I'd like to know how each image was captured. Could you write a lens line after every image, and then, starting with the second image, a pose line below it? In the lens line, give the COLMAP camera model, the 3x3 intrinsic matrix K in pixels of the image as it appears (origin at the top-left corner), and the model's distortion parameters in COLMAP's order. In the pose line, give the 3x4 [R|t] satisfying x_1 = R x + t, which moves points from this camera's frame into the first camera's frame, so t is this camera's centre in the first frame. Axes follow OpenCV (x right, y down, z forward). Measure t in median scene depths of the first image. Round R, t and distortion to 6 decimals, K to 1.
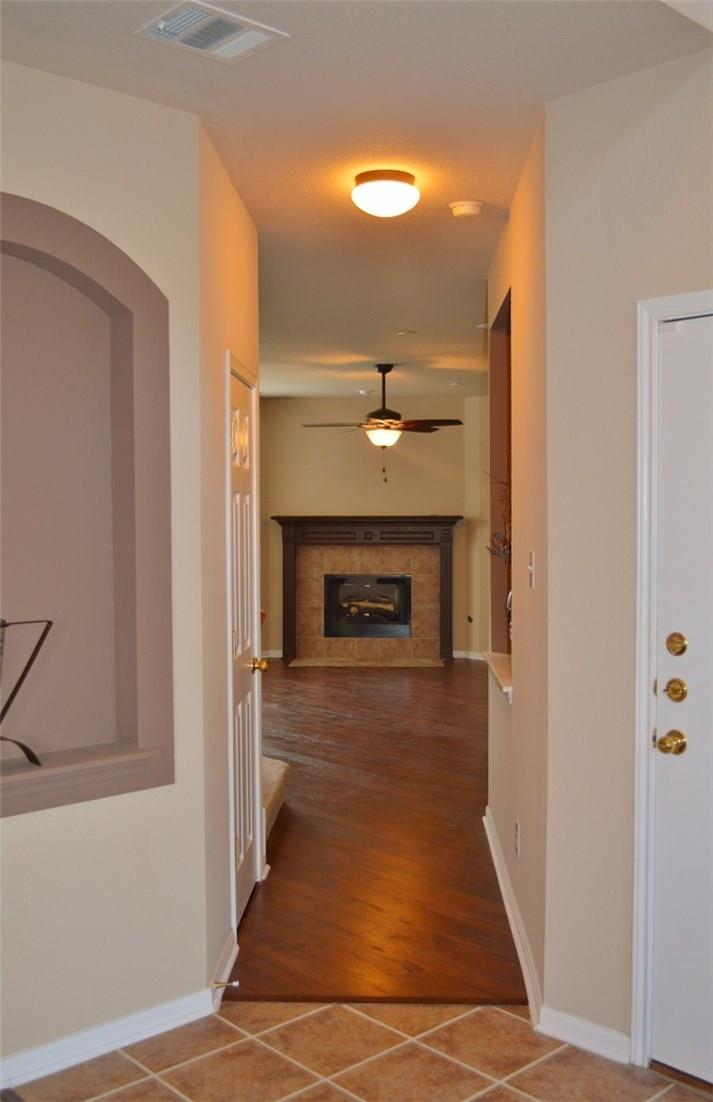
lens RADIAL K [[1090.9, 0, 356.5], [0, 1090.9, 551.0], [0, 0, 1]] dist [-0.019287, -0.015386]
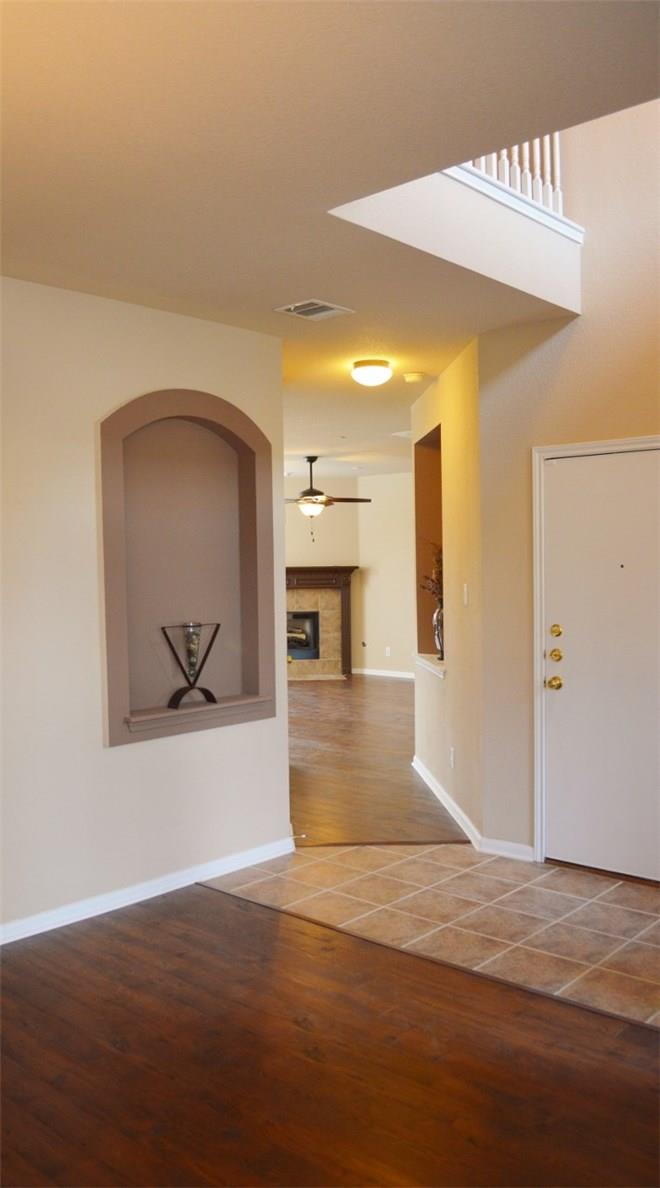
lens RADIAL K [[961.1, 0, 286.4], [0, 961.1, 590.4], [0, 0, 1]] dist [0.005479, 0.000859]
pose [[0.997312, -0.011693, 0.072336, -0.073930], [0.012339, 0.999888, -0.008485, 0.006049], [-0.072229, 0.009355, 0.997344, -0.159217]]
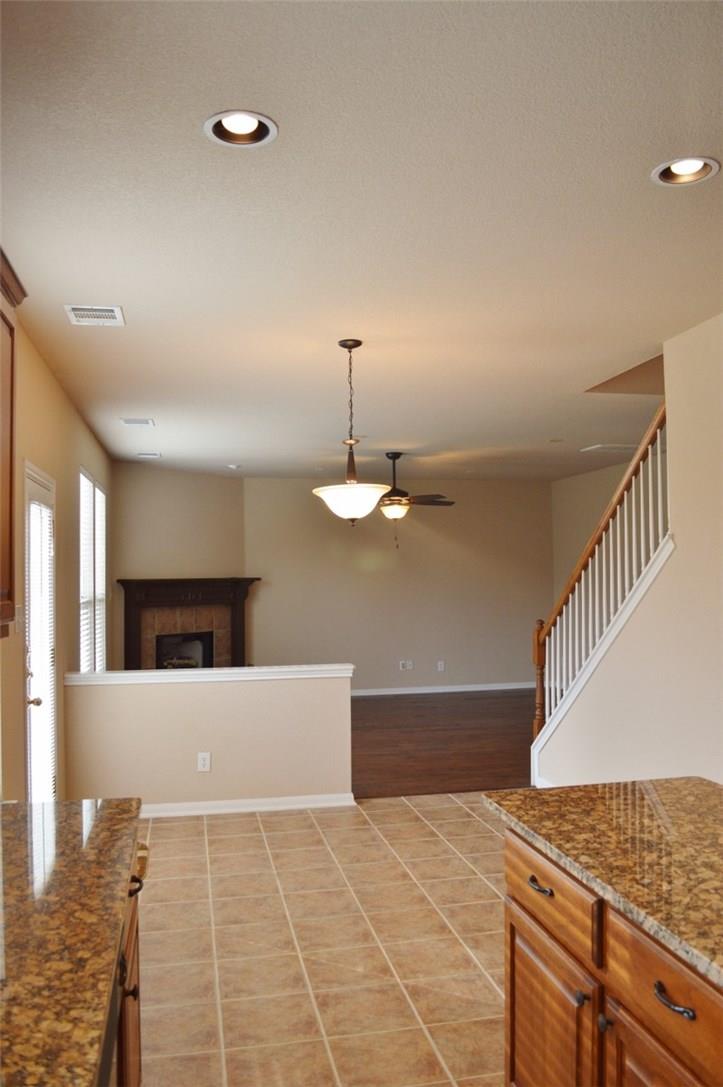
lens RADIAL K [[873.3, 0, 361.5], [0, 873.3, 543.5], [0, 0, 1]] dist [-0.065860, 0.001517]
pose [[0.521320, 0.023302, 0.853043, -0.639660], [0.041614, 0.997744, -0.052686, -0.014266], [-0.852346, 0.062964, 0.519174, 0.406977]]
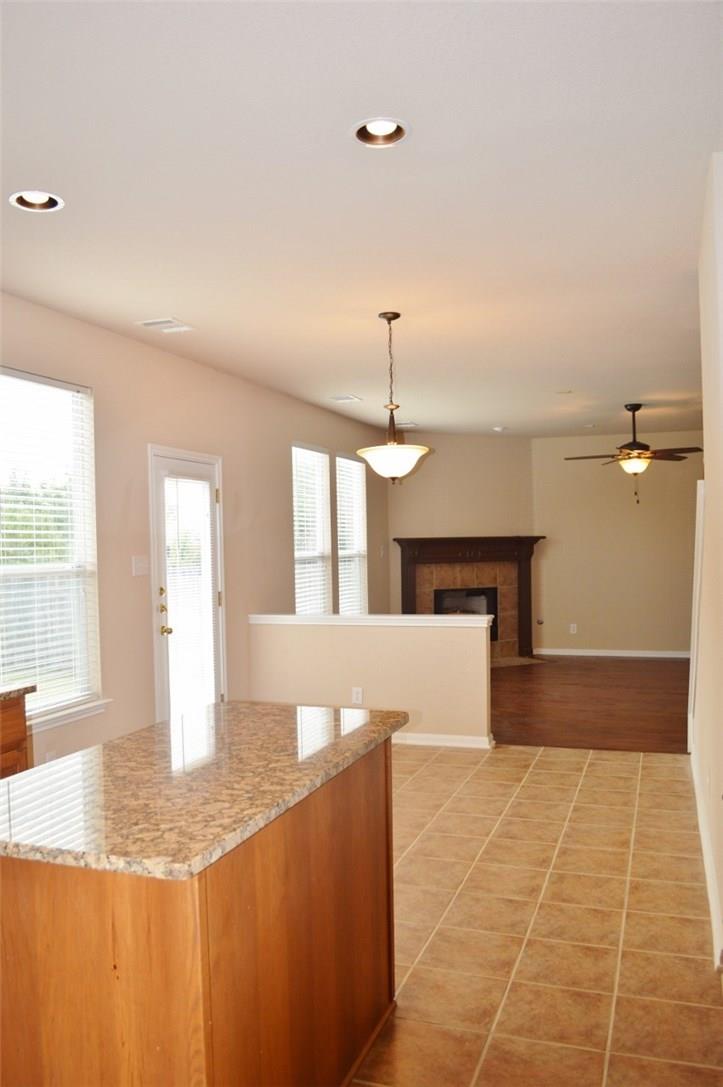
lens RADIAL K [[873.3, 0, 361.5], [0, 873.3, 543.5], [0, 0, 1]] dist [-0.065860, 0.001517]
pose [[0.880872, -0.015265, 0.473108, -0.526132], [0.033611, 0.998974, -0.030347, -0.001148], [-0.472160, 0.042634, 0.880481, 0.245150]]
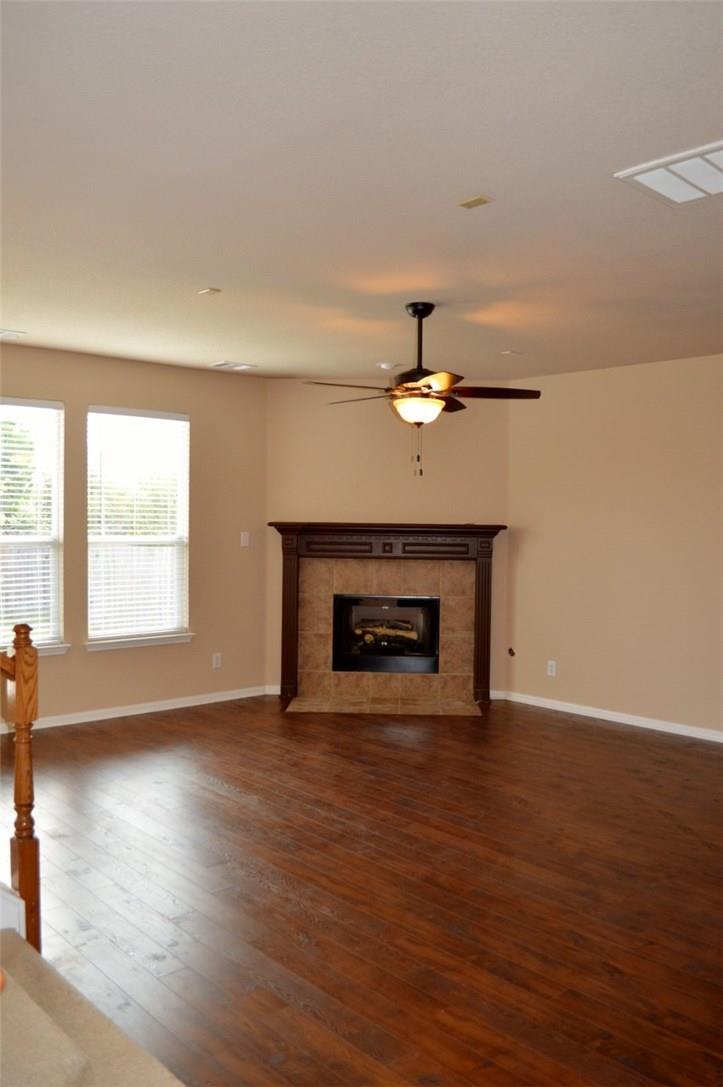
lens RADIAL K [[873.3, 0, 361.5], [0, 873.3, 543.5], [0, 0, 1]] dist [-0.065860, 0.001517]
pose [[0.999880, 0.014150, -0.006325, -0.004887], [-0.014187, 0.999882, -0.005946, -0.013060], [0.006240, 0.006035, 0.999962, 0.351545]]
